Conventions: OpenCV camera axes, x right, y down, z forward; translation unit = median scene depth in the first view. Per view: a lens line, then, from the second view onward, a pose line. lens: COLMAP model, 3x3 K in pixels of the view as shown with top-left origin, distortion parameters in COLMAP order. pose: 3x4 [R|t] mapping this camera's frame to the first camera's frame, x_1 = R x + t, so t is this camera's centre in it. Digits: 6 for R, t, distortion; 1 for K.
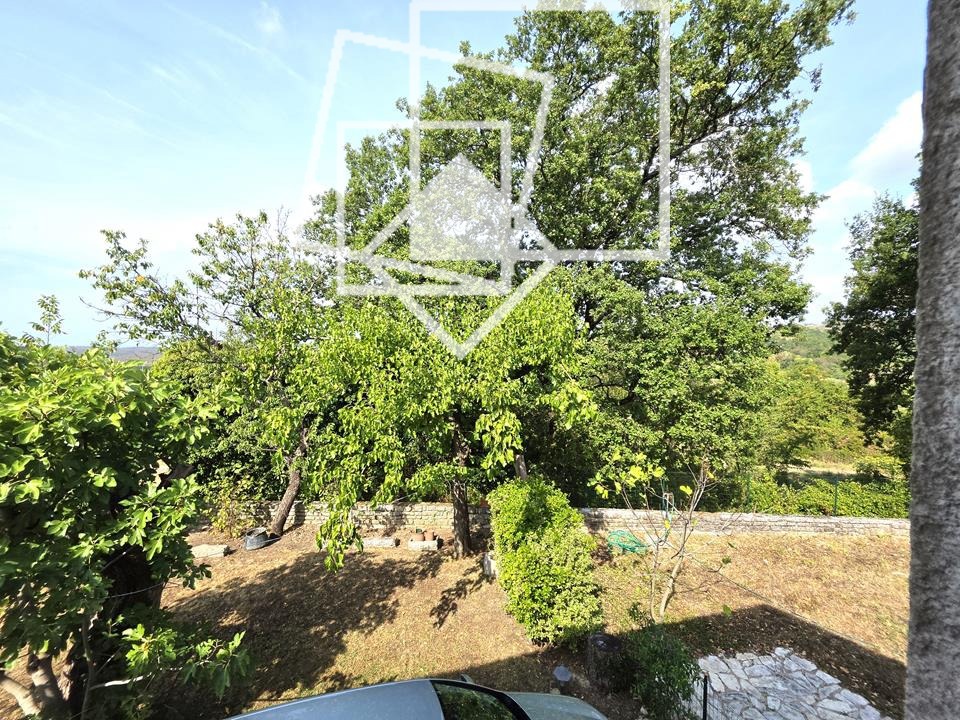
lens RADIAL K [[390.2, 0, 480.0], [0, 390.2, 360.0], [0, 0, 1]] dist [-0.000349, 0.000150]
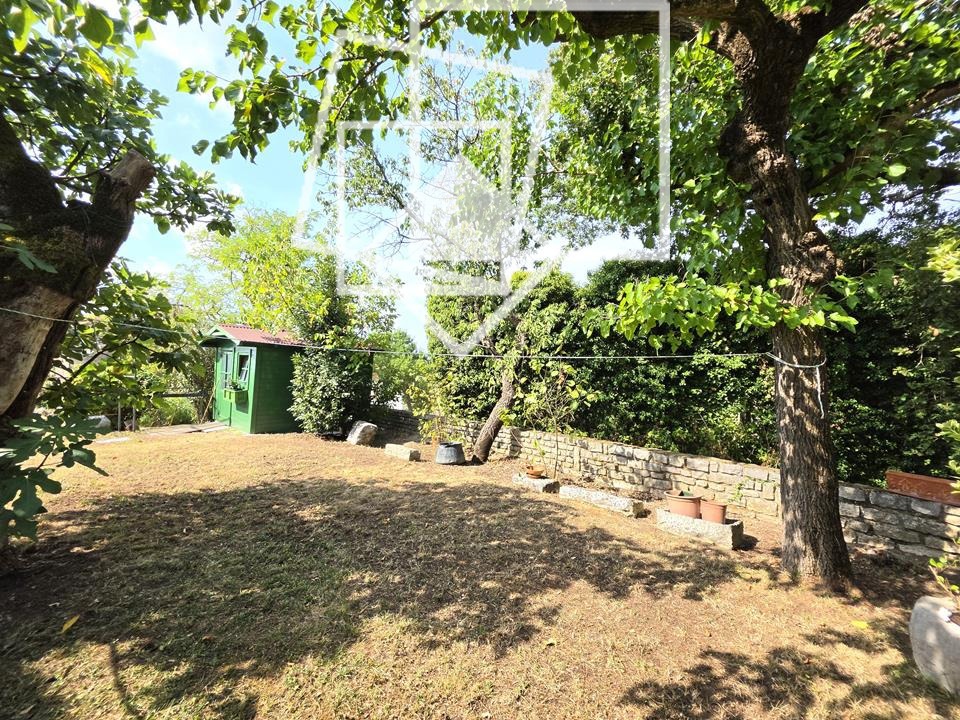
lens RADIAL K [[390.2, 0, 480.0], [0, 390.2, 360.0], [0, 0, 1]] dist [-0.000349, 0.000150]
pose [[0.692503, -0.010405, -0.721340, 0.000293], [-0.020840, 0.999190, -0.034420, 0.325662], [0.721113, 0.038869, 0.691726, 0.558262]]
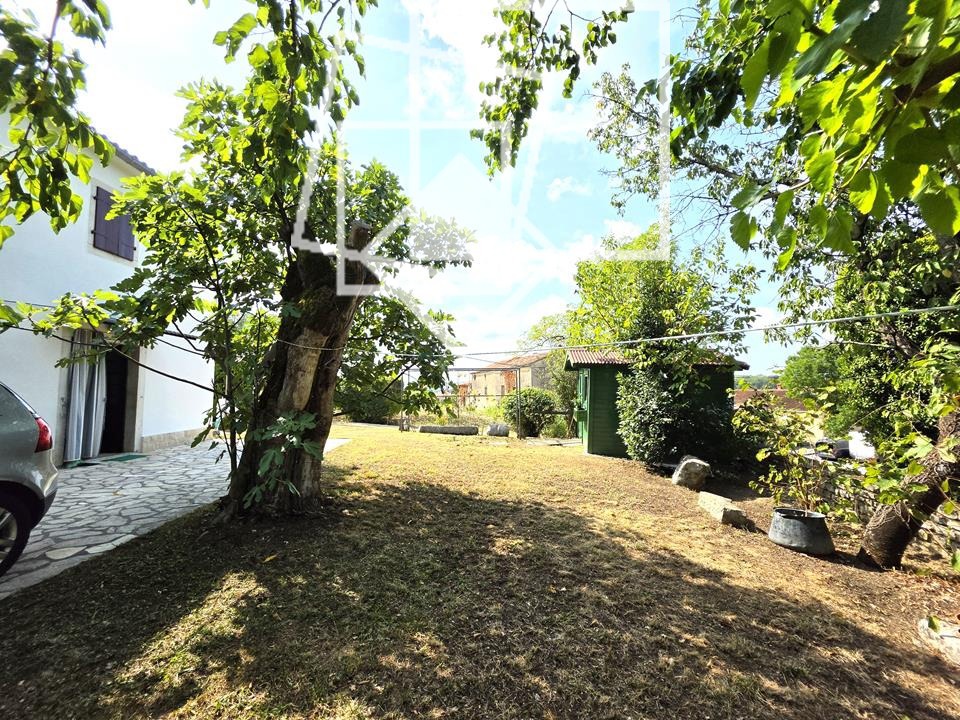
lens RADIAL K [[390.2, 0, 480.0], [0, 390.2, 360.0], [0, 0, 1]] dist [-0.000349, 0.000150]
pose [[-0.247801, -0.076797, -0.965762, -0.051626], [-0.030549, 0.996977, -0.071441, 0.330277], [0.968329, 0.011800, -0.249398, 0.811844]]
